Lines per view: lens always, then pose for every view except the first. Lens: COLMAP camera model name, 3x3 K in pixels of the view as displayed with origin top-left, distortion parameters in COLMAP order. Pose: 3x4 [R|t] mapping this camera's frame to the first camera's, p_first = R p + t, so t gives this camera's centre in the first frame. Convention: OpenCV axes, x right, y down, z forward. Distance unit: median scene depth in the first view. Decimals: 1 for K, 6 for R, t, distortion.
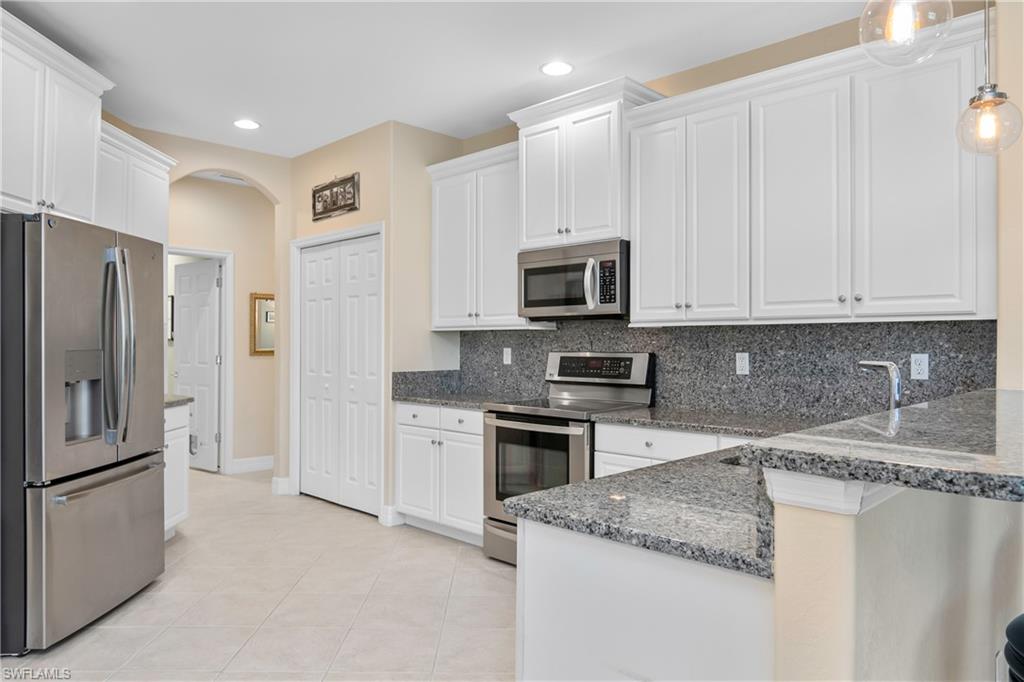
lens RADIAL K [[678.5, 0, 514.7], [0, 678.5, 339.4], [0, 0, 1]] dist [-0.042297, -0.002489]
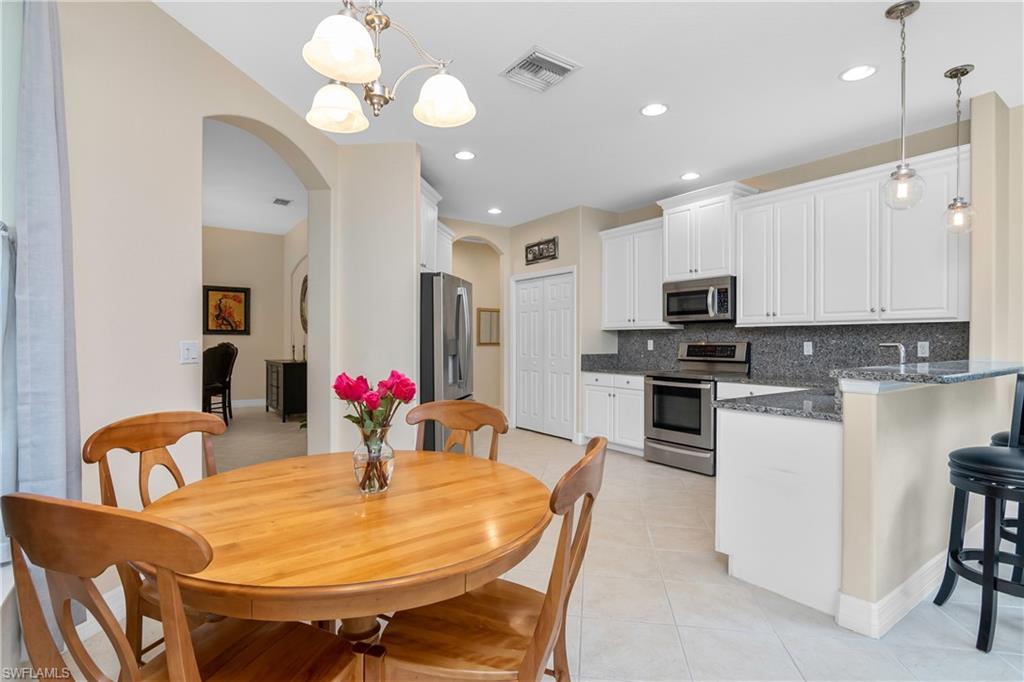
lens RADIAL K [[505.1, 0, 506.4], [0, 505.1, 343.5], [0, 0, 1]] dist [-0.033082, 0.002656]
pose [[0.982942, 0.000750, -0.183914, -0.159003], [0.001237, 0.999942, 0.010689, 0.008681], [0.183912, -0.010734, 0.982884, -0.333032]]
